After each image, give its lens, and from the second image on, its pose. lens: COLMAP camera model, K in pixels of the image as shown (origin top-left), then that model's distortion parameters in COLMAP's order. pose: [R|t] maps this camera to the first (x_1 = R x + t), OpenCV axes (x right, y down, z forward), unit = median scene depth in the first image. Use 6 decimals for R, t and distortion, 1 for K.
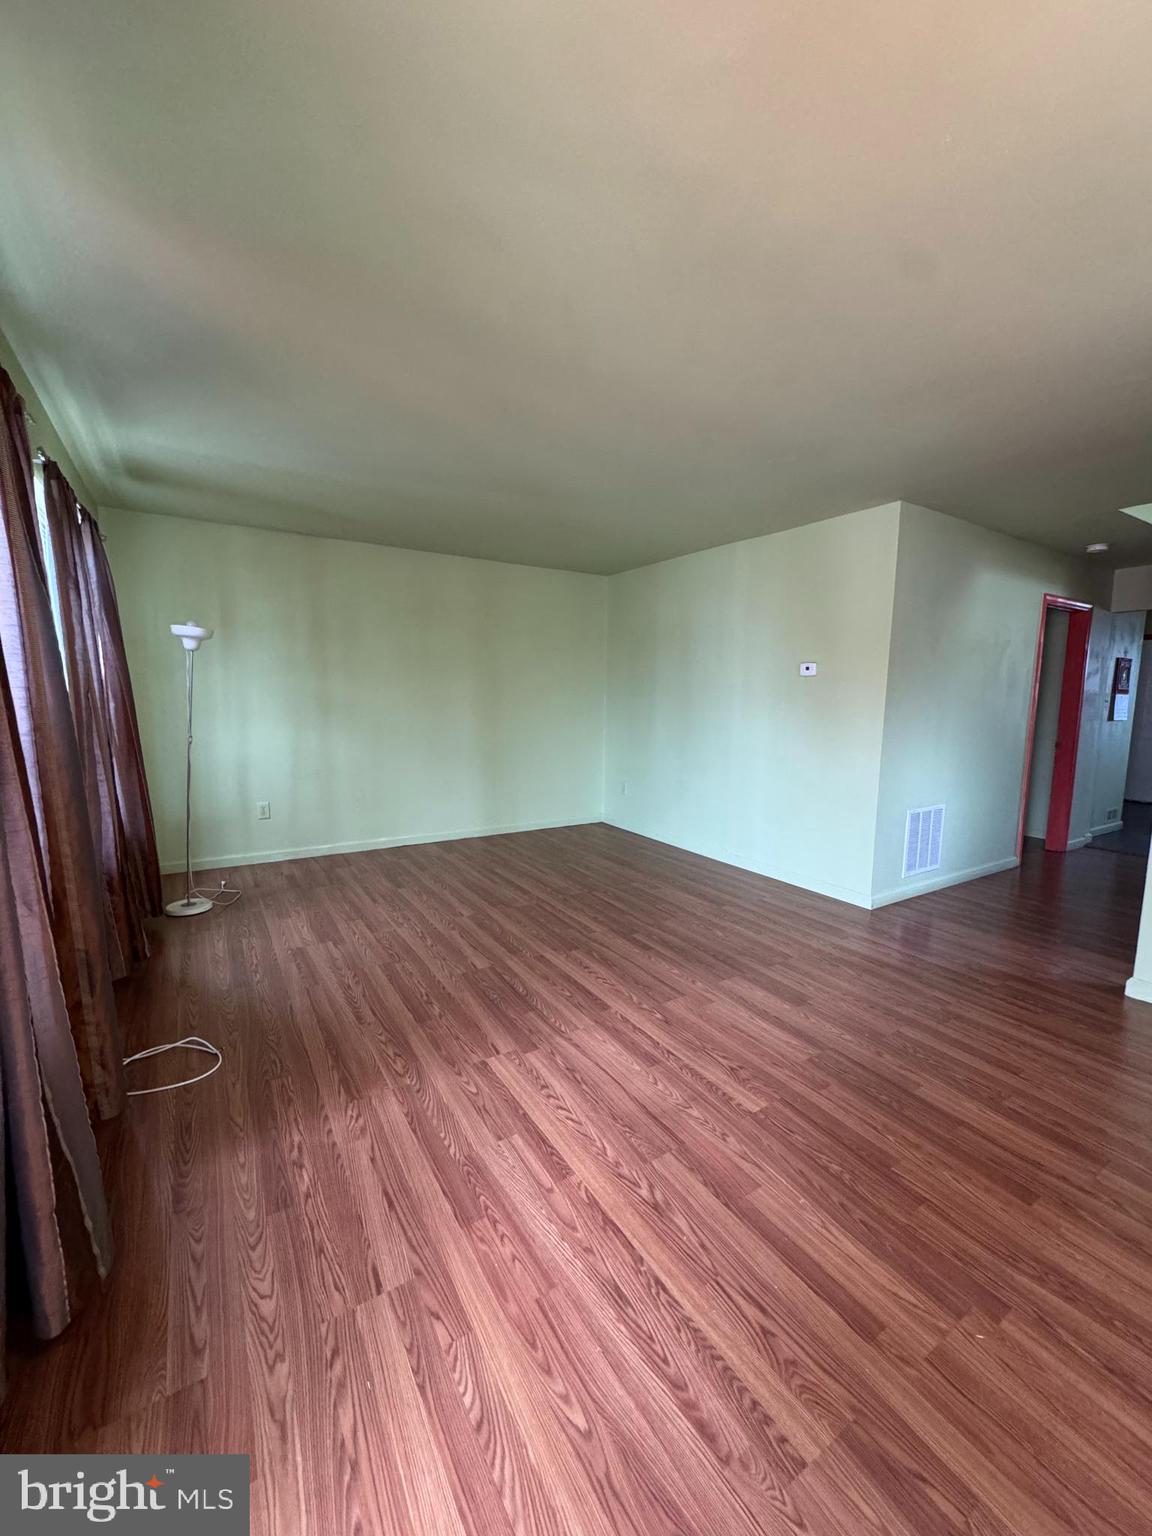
lens RADIAL K [[614.0, 0, 577.3], [0, 614.0, 768.6], [0, 0, 1]] dist [-0.001052, -0.000034]
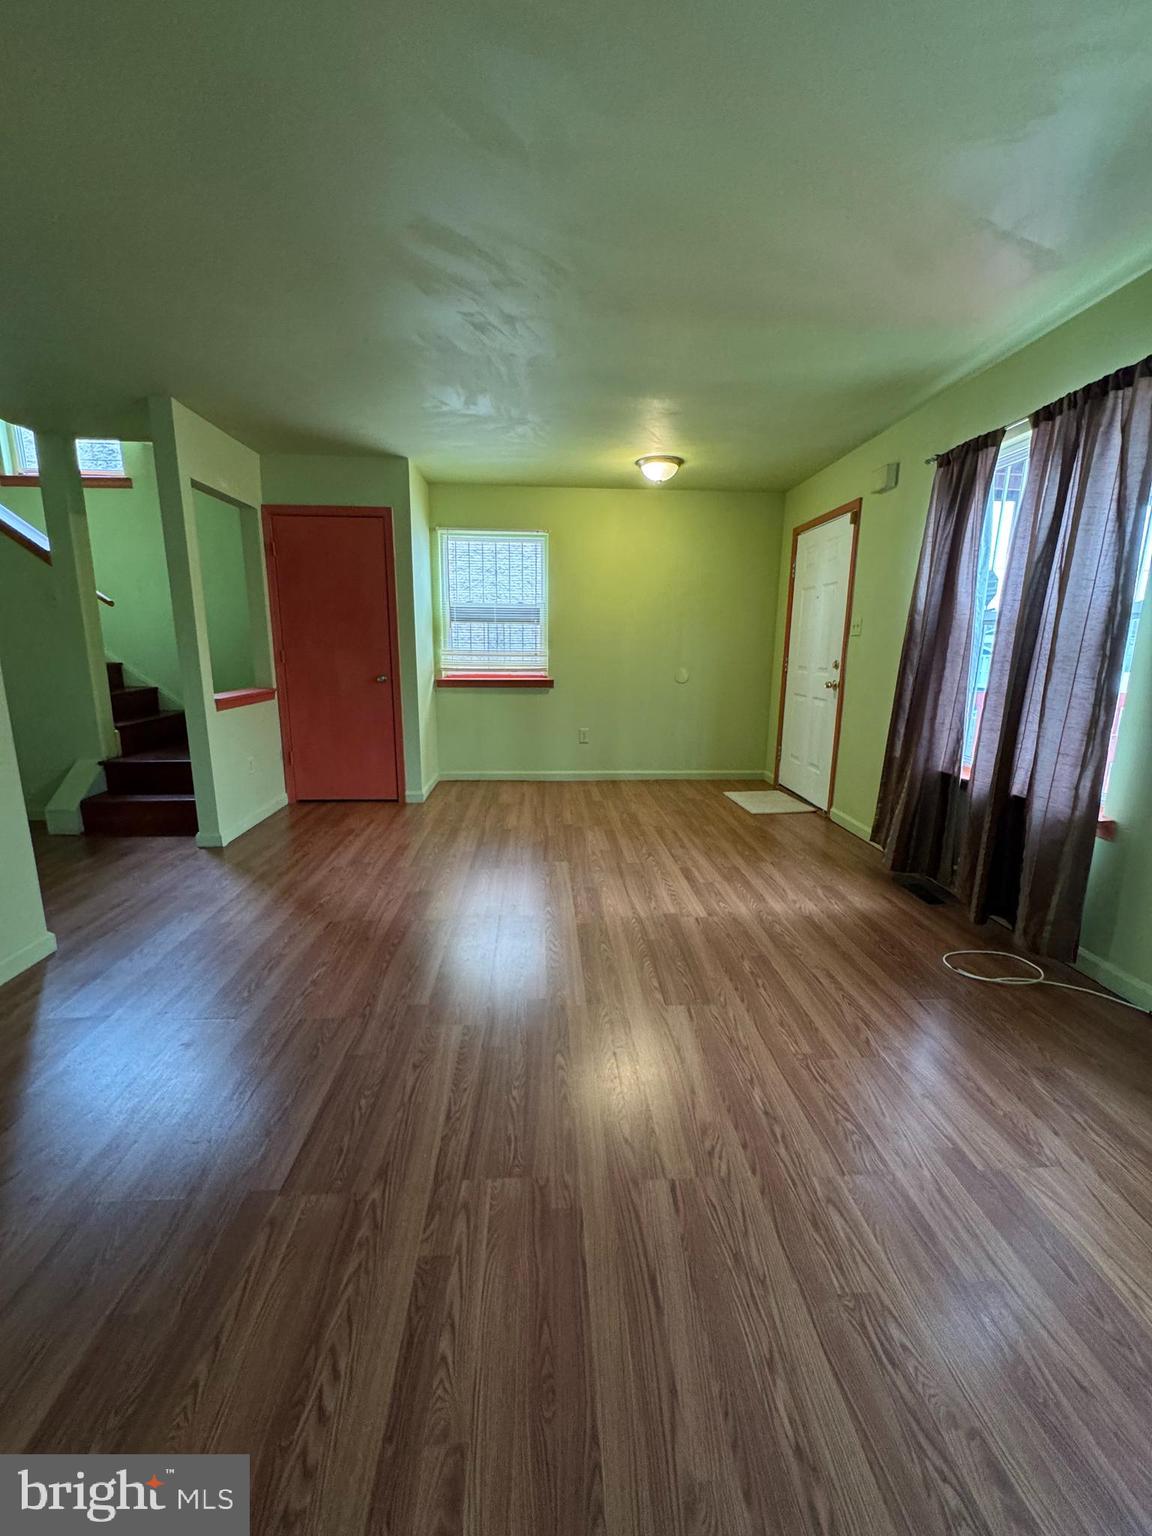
lens RADIAL K [[614.0, 0, 571.5], [0, 614.0, 770.3], [0, 0, 1]] dist [-0.001052, -0.000034]
pose [[-0.874491, -0.120876, 0.469738, -0.435848], [0.037310, 0.948817, 0.313614, -0.205497], [-0.483604, 0.291778, -0.825223, 1.975732]]
